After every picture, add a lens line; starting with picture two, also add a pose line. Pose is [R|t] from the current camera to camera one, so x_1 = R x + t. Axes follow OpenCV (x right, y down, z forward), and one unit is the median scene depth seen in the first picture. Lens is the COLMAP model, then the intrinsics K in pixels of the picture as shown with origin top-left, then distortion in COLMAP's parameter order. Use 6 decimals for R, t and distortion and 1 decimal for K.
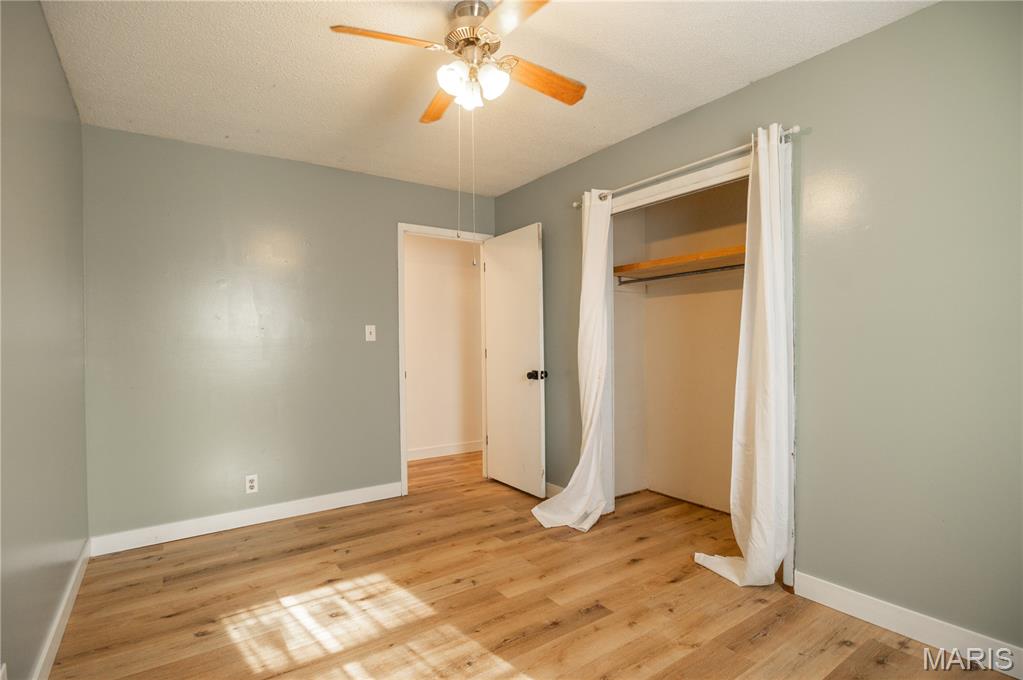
lens RADIAL K [[502.8, 0, 512.4], [0, 502.8, 340.7], [0, 0, 1]] dist [-0.007129, -0.000301]
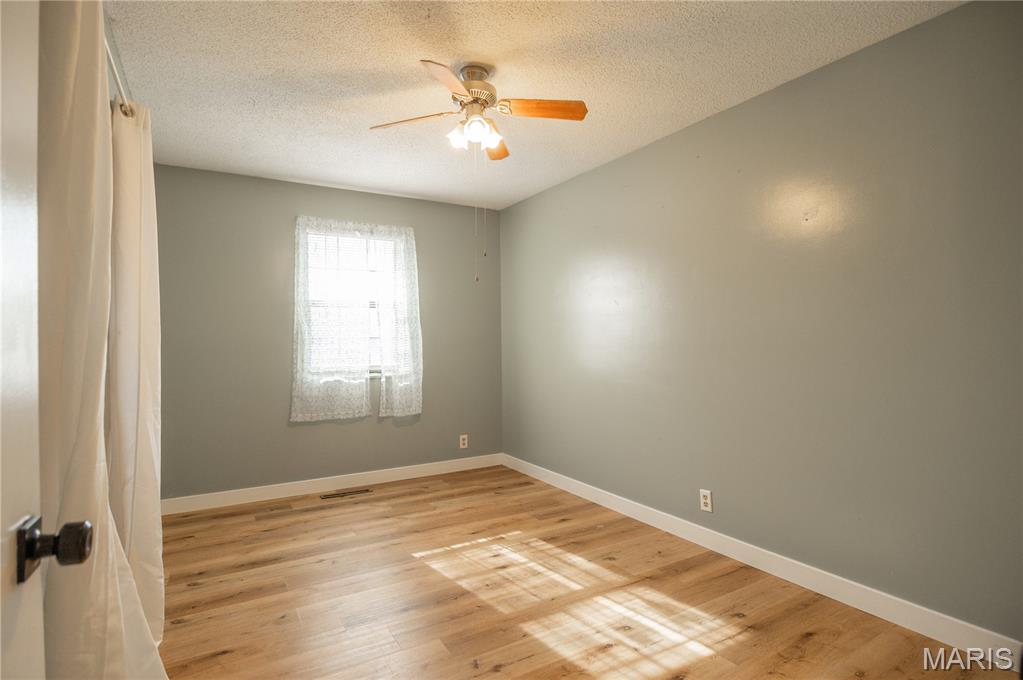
lens RADIAL K [[502.8, 0, 510.4], [0, 502.8, 339.3], [0, 0, 1]] dist [-0.007129, -0.000301]
pose [[-0.997066, 0.021274, 0.073525, -0.217603], [0.020721, 0.999751, -0.008273, 0.006673], [-0.073683, -0.006725, -0.997259, 1.963745]]
